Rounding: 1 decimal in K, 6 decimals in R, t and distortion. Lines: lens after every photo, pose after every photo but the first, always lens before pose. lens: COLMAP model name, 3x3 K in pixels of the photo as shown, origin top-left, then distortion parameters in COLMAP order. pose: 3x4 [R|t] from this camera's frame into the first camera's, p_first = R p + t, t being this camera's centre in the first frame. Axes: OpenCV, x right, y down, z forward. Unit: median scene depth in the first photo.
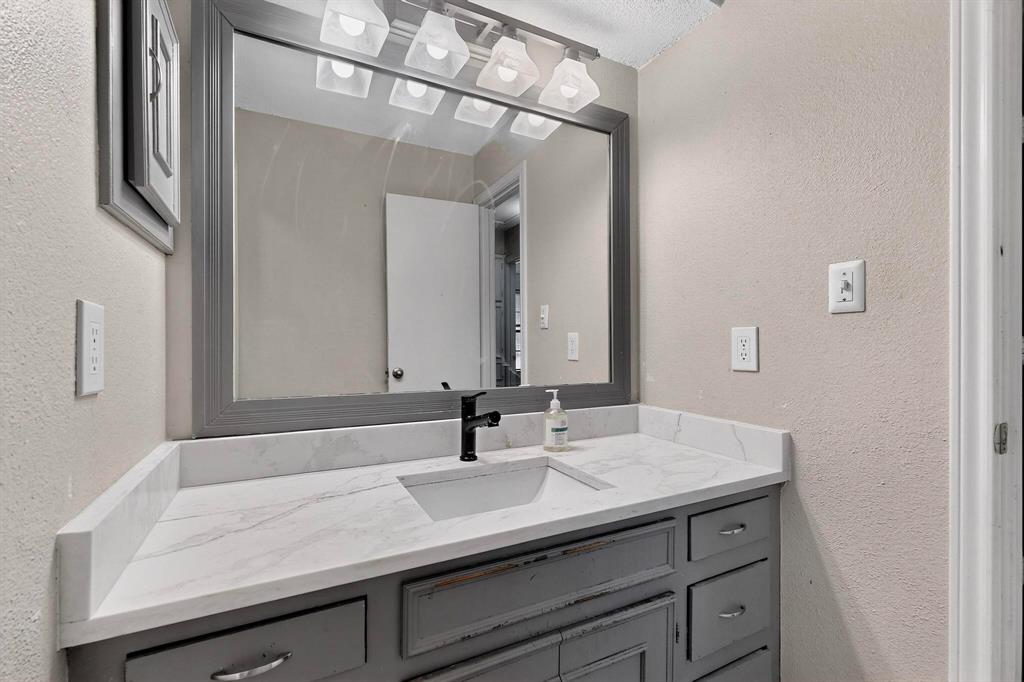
lens RADIAL K [[446.7, 0, 512.0], [0, 446.7, 341.0], [0, 0, 1]] dist [0.004552, 0.000039]
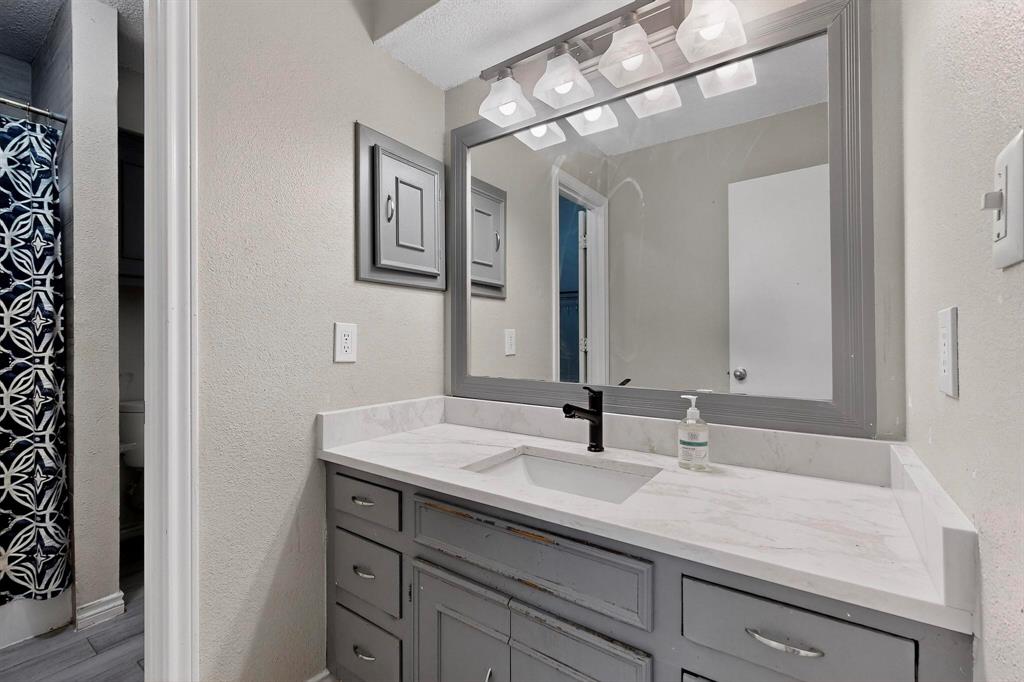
lens RADIAL K [[445.1, 0, 512.0], [0, 445.1, 341.0], [0, 0, 1]] dist [-0.000609, -0.000097]
pose [[0.464134, -0.000832, -0.885765, 0.870605], [-0.001736, 0.999997, -0.001849, 0.008802], [0.885764, 0.002396, 0.464131, 0.391004]]
